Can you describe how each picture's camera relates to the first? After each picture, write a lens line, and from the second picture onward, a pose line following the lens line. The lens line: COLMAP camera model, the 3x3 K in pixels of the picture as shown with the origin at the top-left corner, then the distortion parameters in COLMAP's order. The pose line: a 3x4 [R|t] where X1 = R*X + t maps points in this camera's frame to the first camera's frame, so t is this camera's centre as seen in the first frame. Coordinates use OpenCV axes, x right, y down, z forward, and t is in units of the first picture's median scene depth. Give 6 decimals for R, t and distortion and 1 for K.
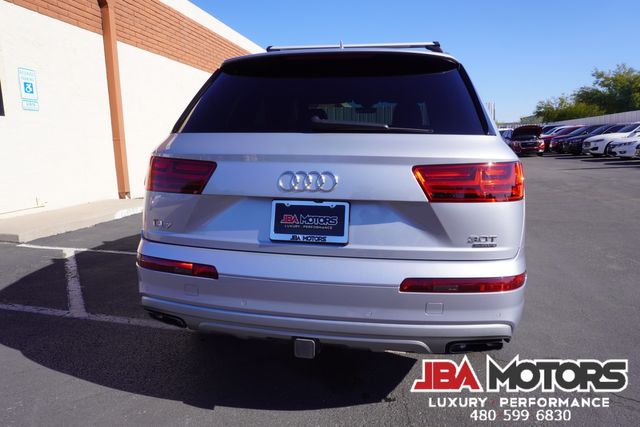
lens RADIAL K [[425.1, 0, 320.8], [0, 425.1, 213.0], [0, 0, 1]] dist [-0.042819, 0.021913]
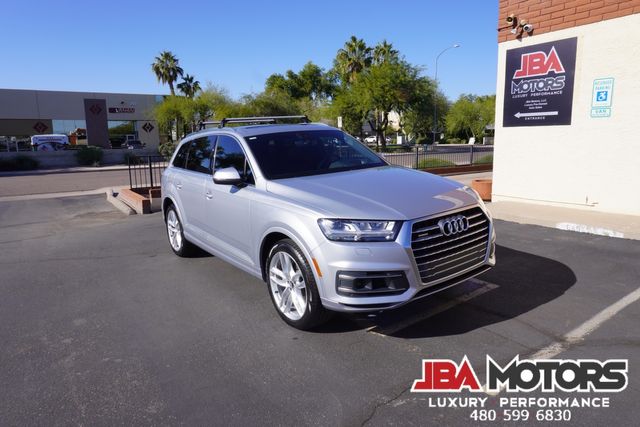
lens RADIAL K [[425.1, 0, 319.4], [0, 425.1, 213.2], [0, 0, 1]] dist [-0.042819, 0.021913]
pose [[-0.701401, 0.167183, -0.692882, 1.880716], [-0.069114, 0.951569, 0.299565, -0.883339], [0.709408, 0.258003, -0.655877, 3.931305]]
